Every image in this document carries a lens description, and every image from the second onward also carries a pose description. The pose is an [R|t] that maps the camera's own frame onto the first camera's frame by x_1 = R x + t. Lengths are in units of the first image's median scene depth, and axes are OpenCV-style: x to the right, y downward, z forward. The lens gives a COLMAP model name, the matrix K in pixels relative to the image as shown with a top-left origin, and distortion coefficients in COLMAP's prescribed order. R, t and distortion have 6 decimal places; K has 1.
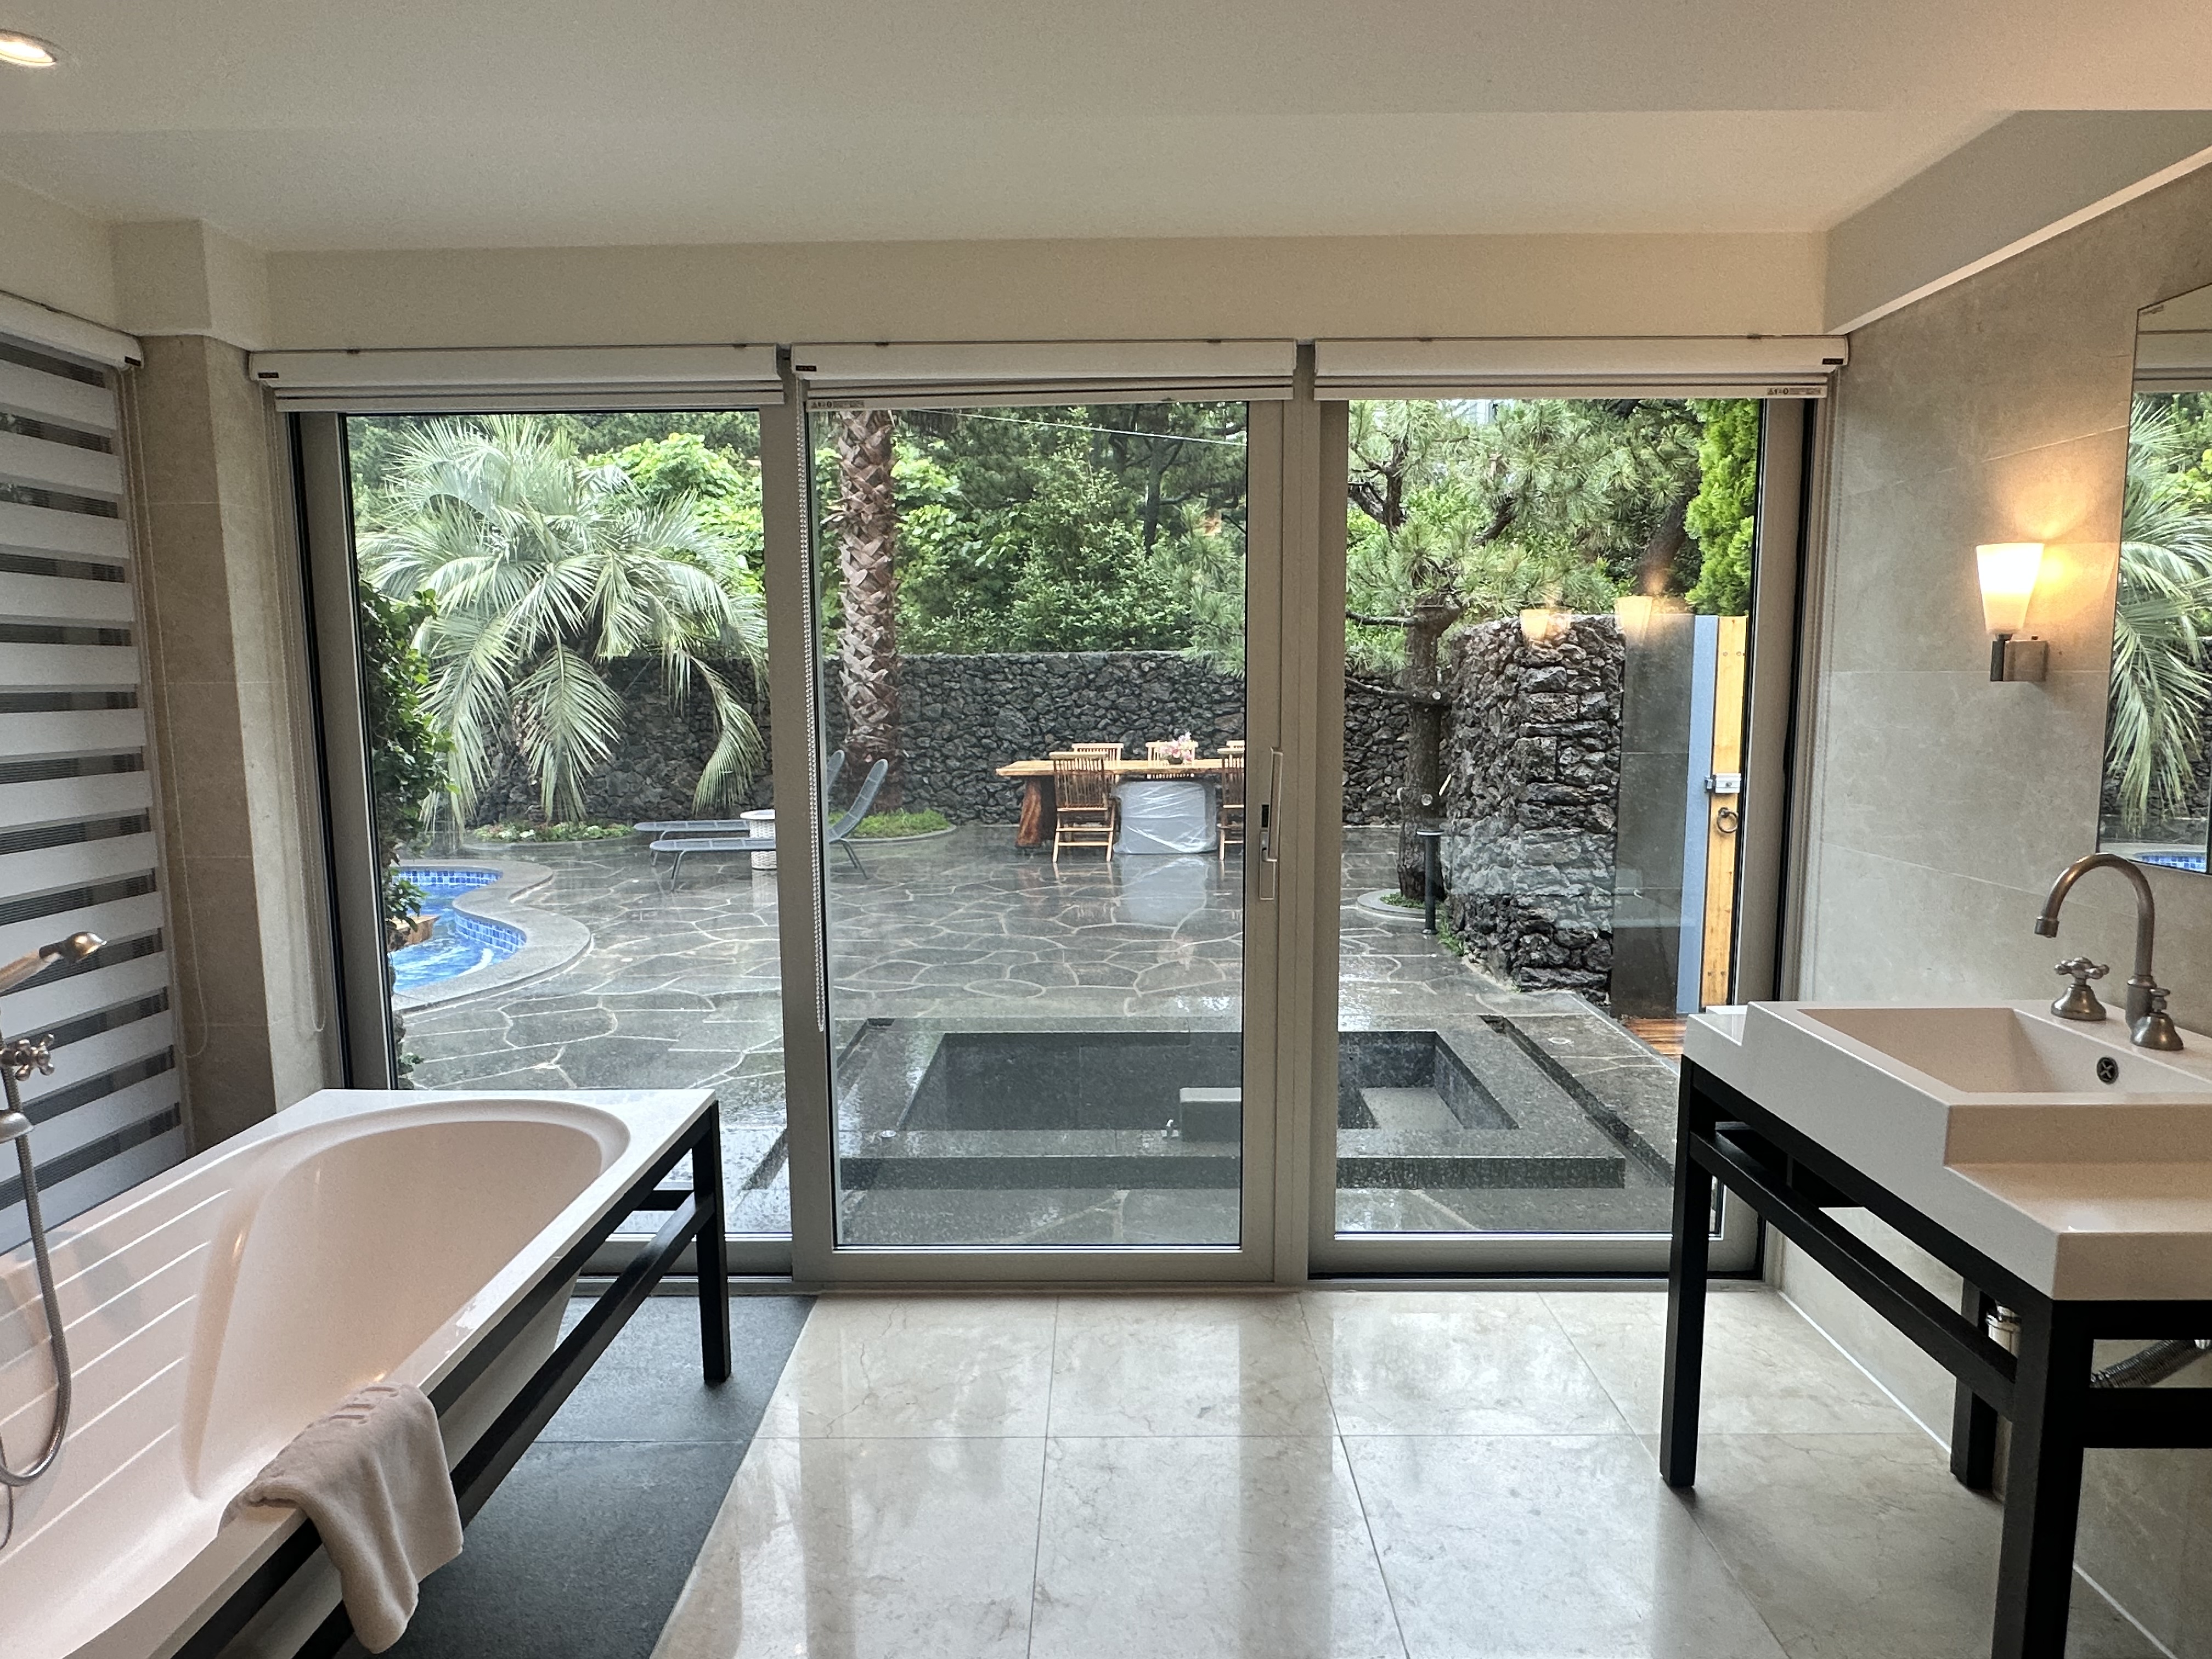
lens RADIAL K [[1332.1, 0, 1106.9], [0, 1332.1, 836.5], [0, 0, 1]] dist [-0.010455, 0.006578]
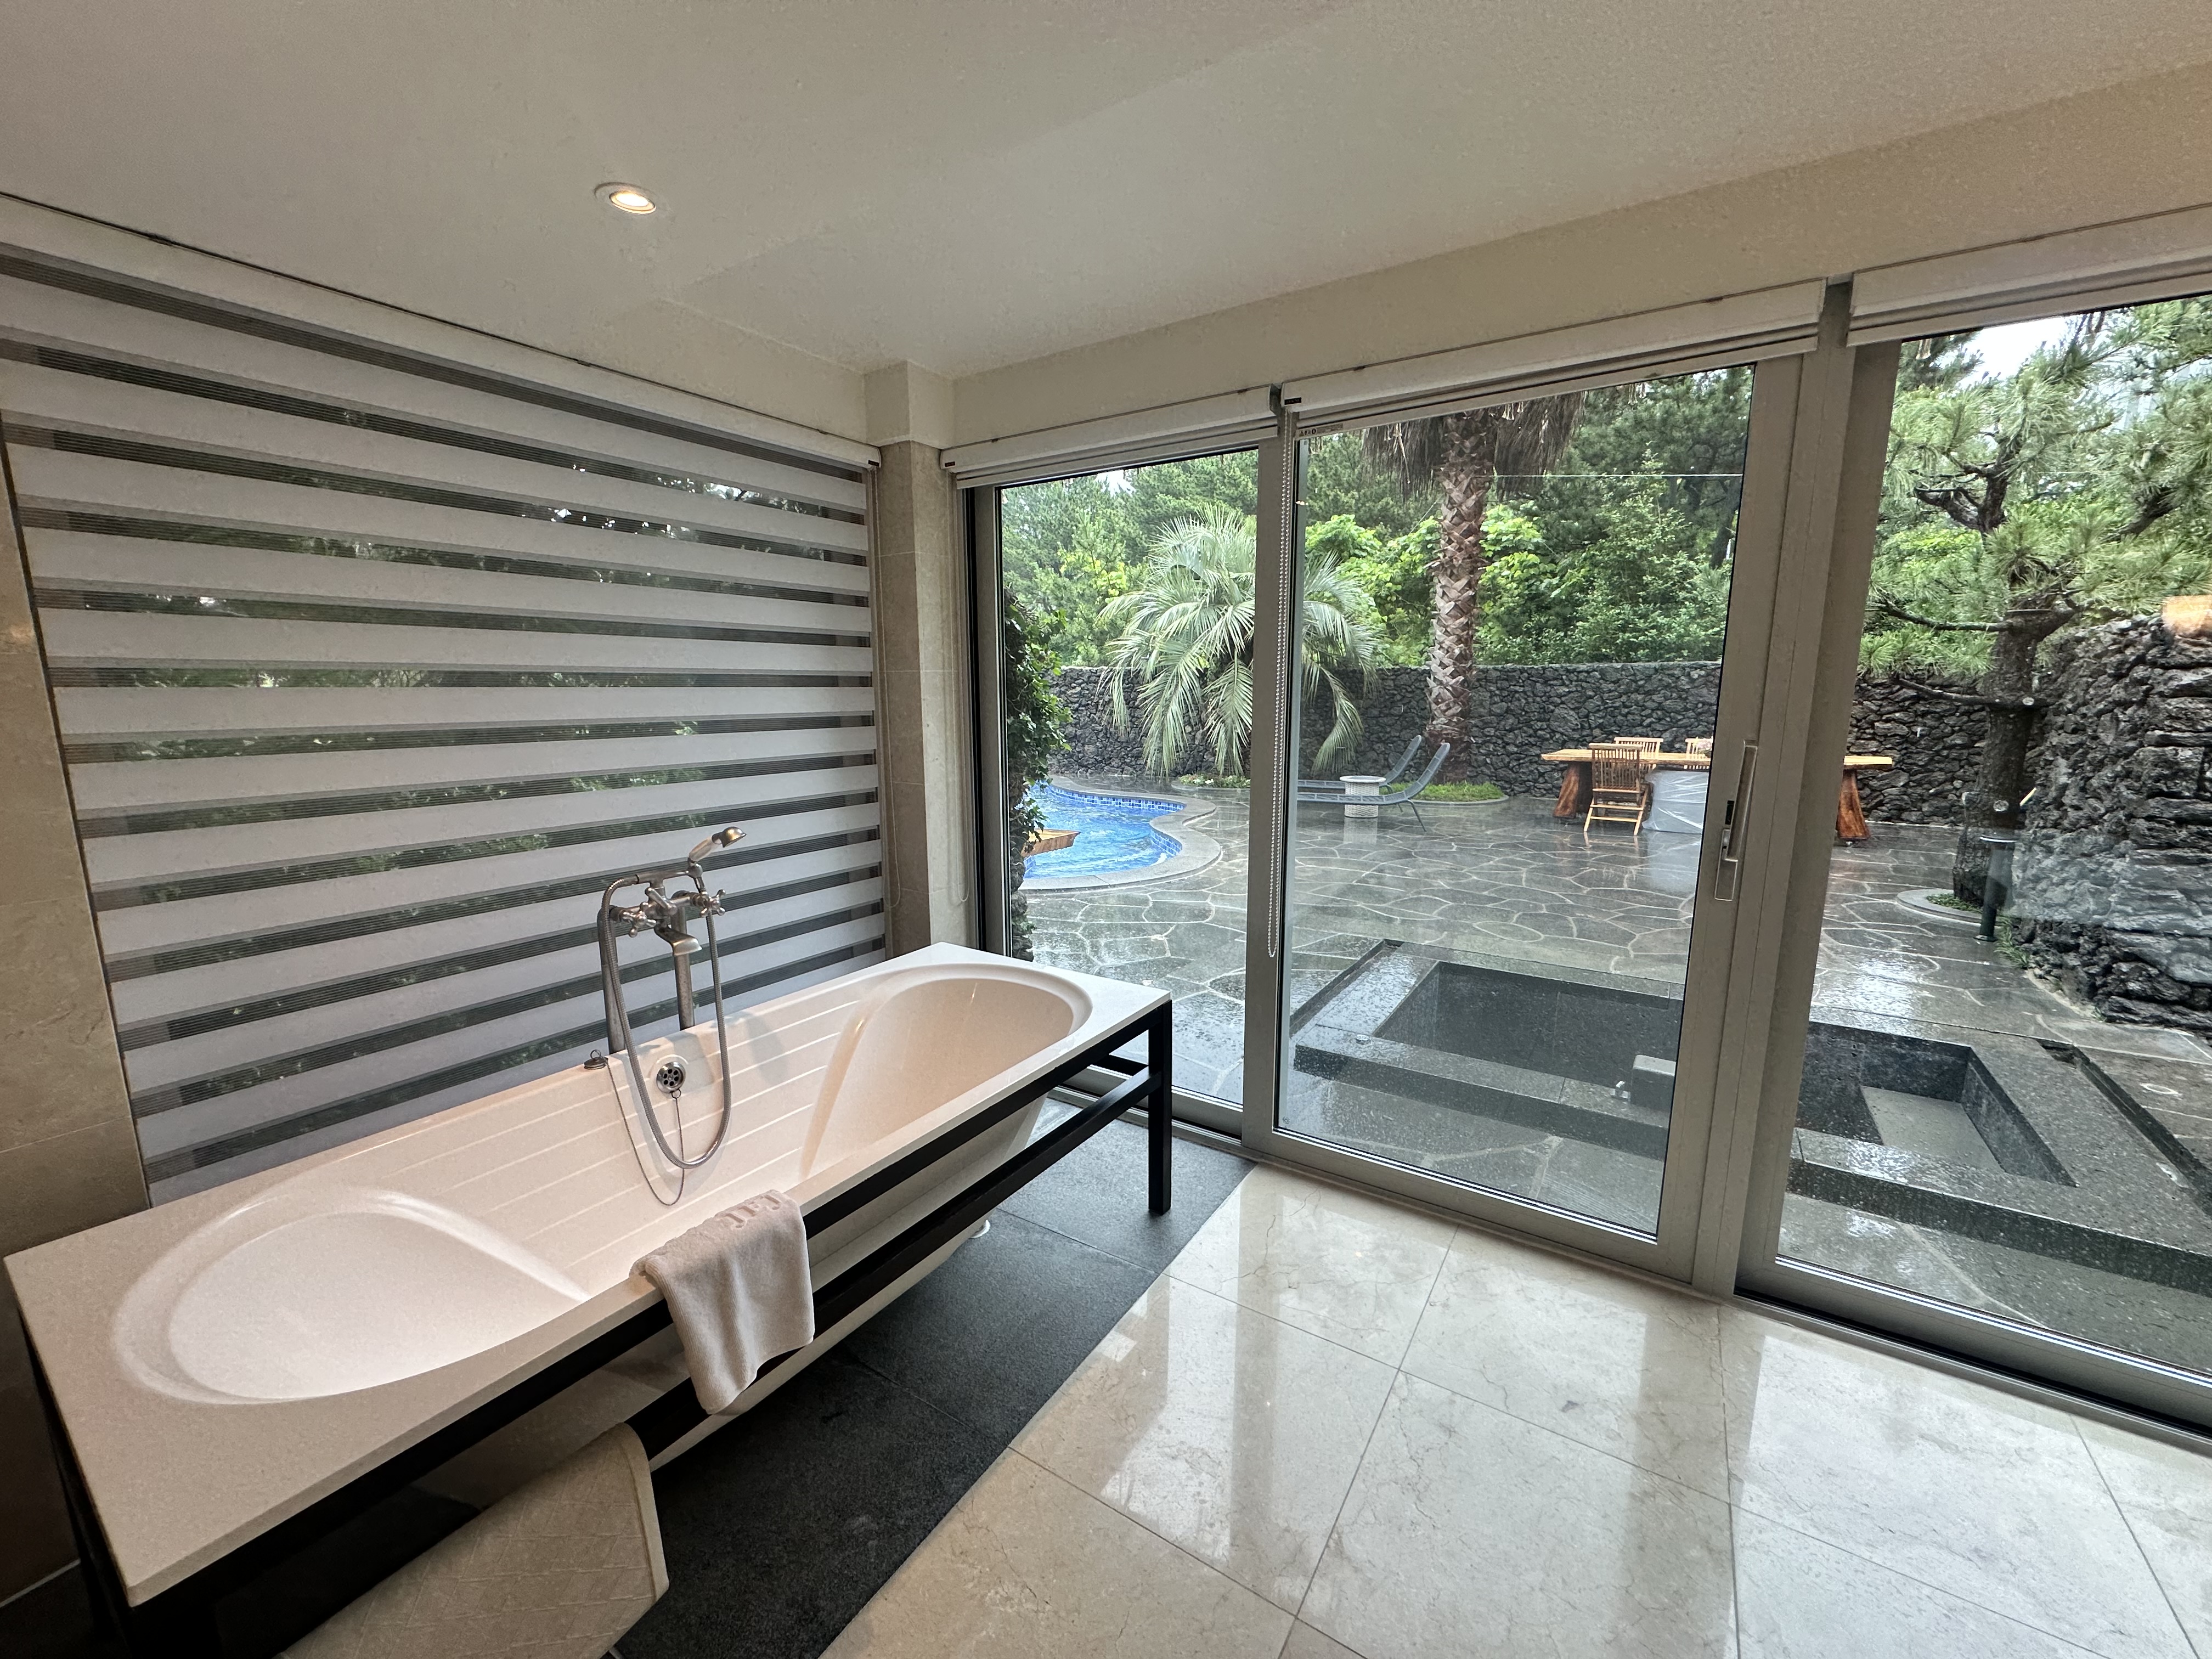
lens RADIAL K [[883.3, 0, 1105.9], [0, 883.3, 828.5], [0, 0, 1]] dist [-0.003688, 0.000927]
pose [[0.841820, 0.093439, -0.531609, 0.063236], [-0.071107, 0.995516, 0.062379, -0.009514], [0.535054, -0.014711, 0.844689, 0.183908]]
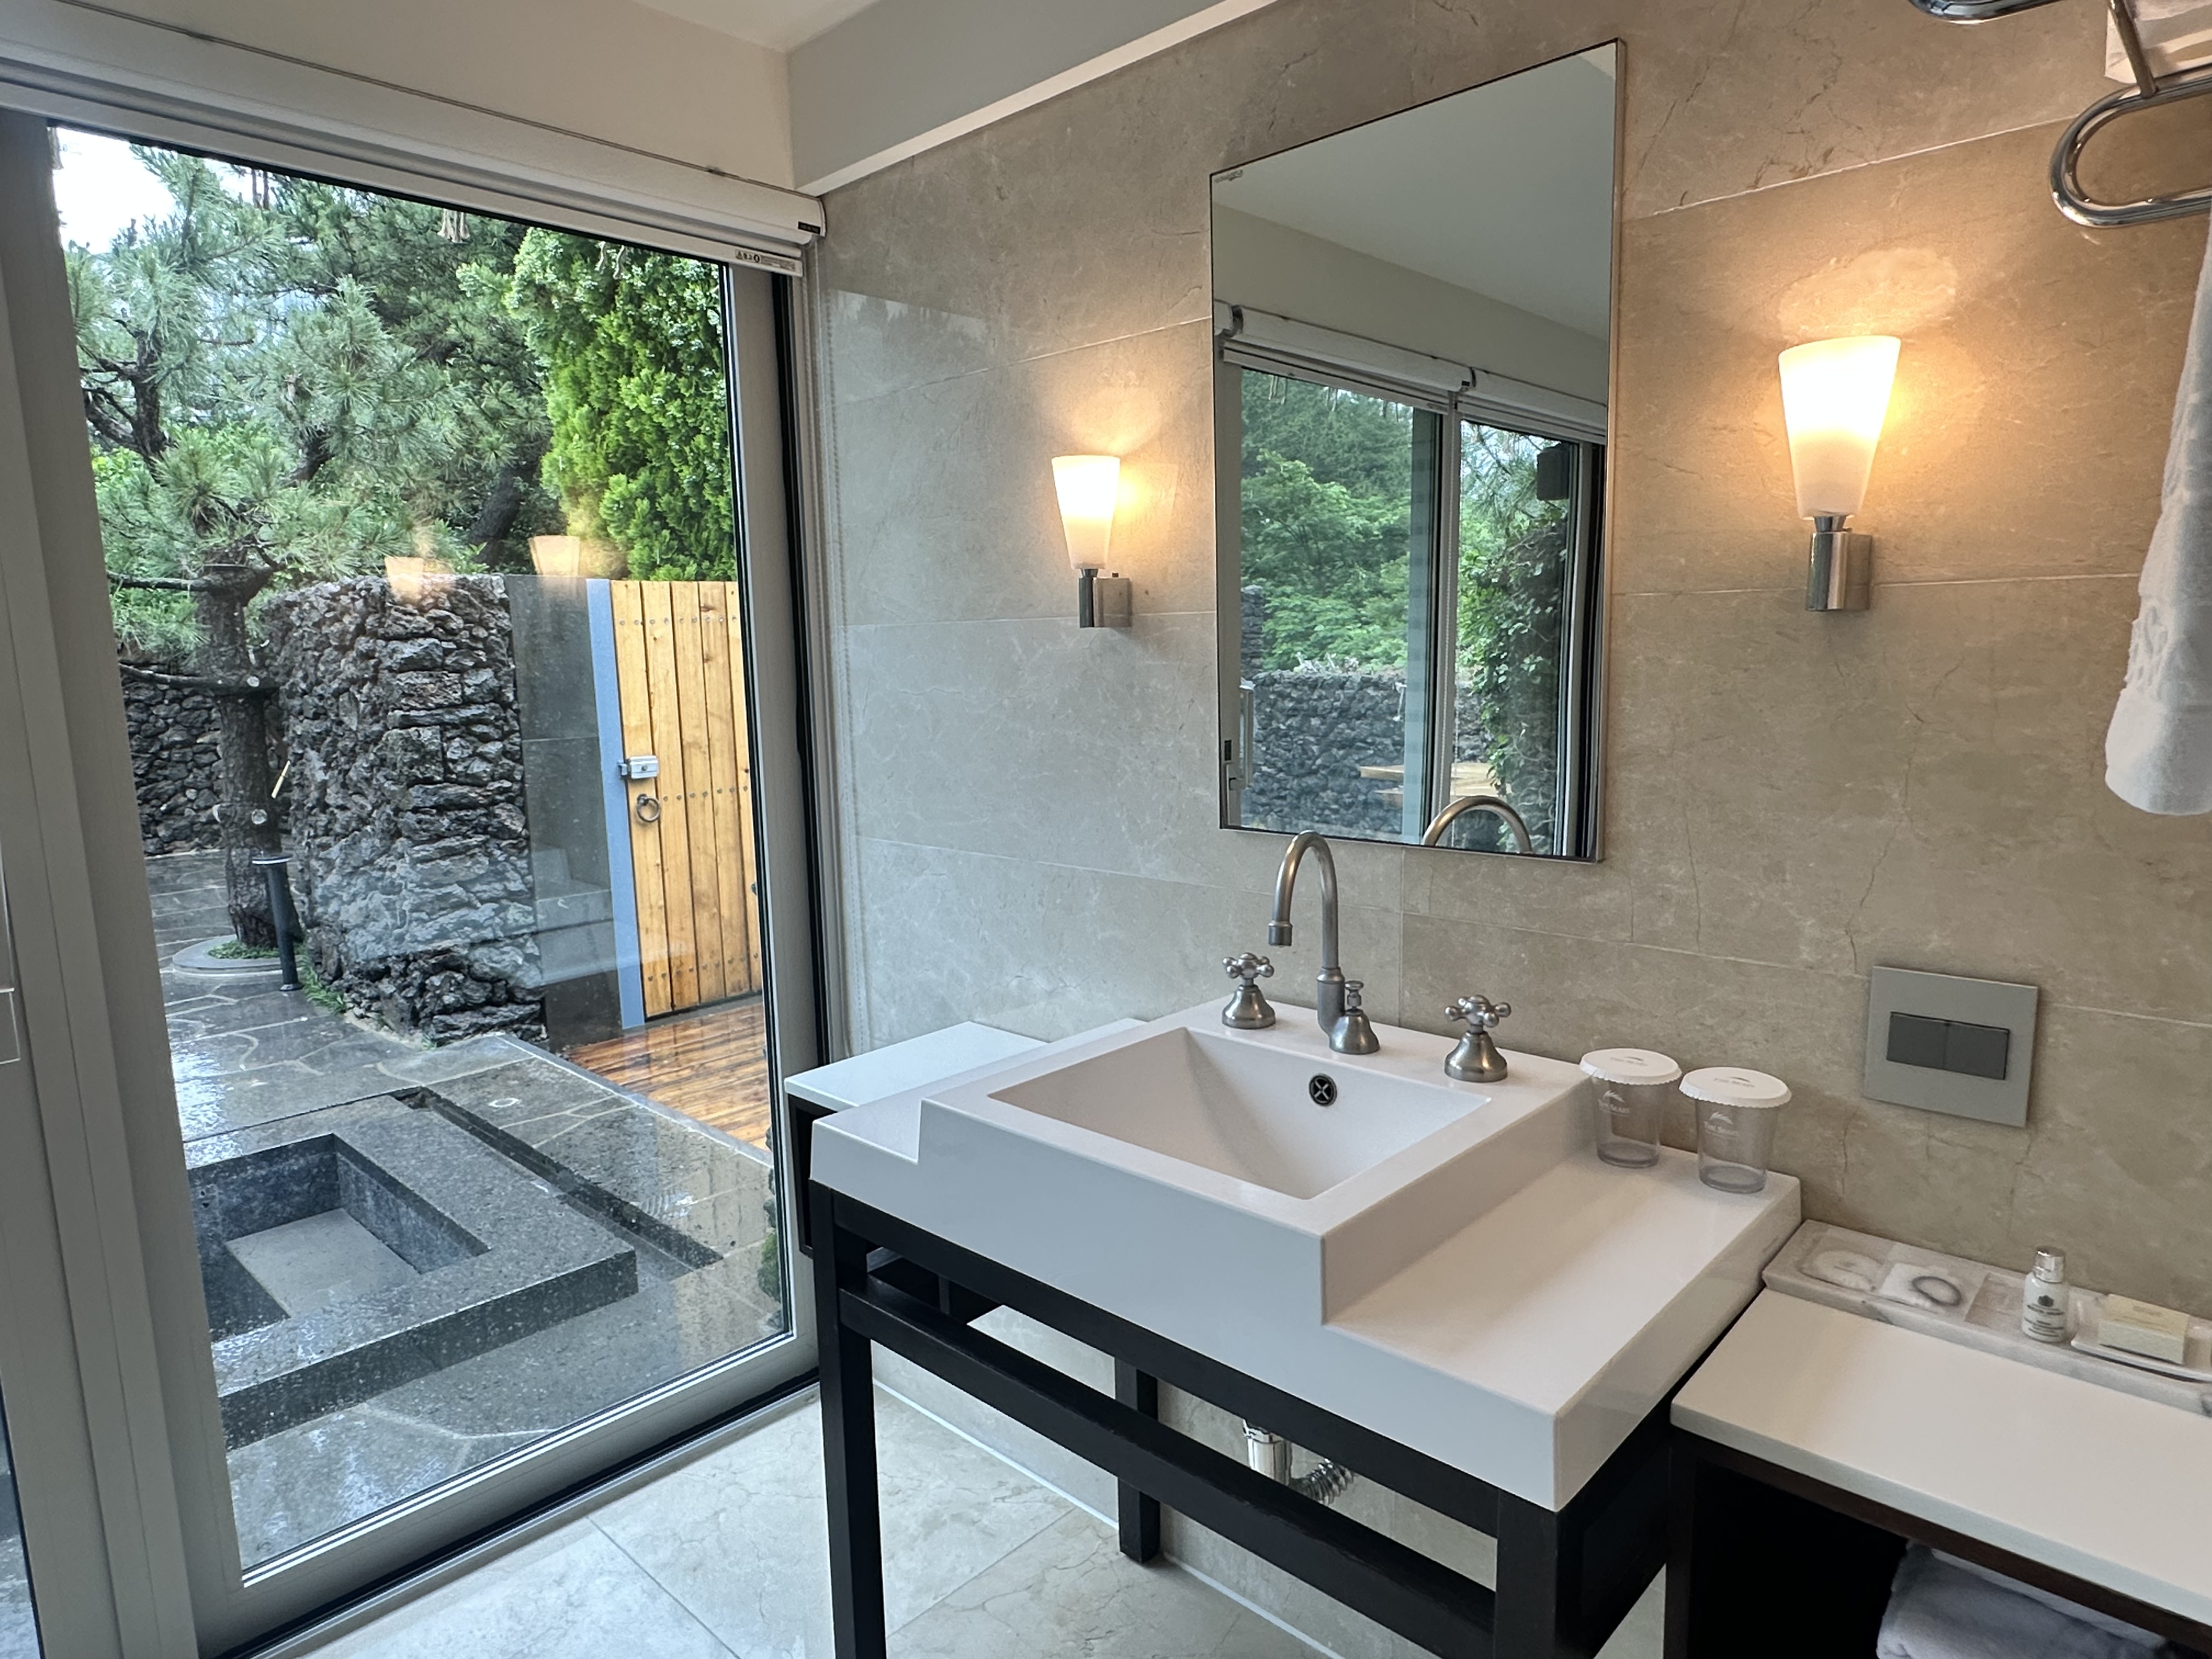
lens RADIAL K [[1332.1, 0, 1096.1], [0, 1332.1, 854.7], [0, 0, 1]] dist [-0.010455, 0.006578]
pose [[0.686037, -0.124491, 0.716837, 0.040436], [0.105508, 0.991861, 0.071278, -0.021338], [-0.719876, 0.026733, 0.693587, 0.257124]]
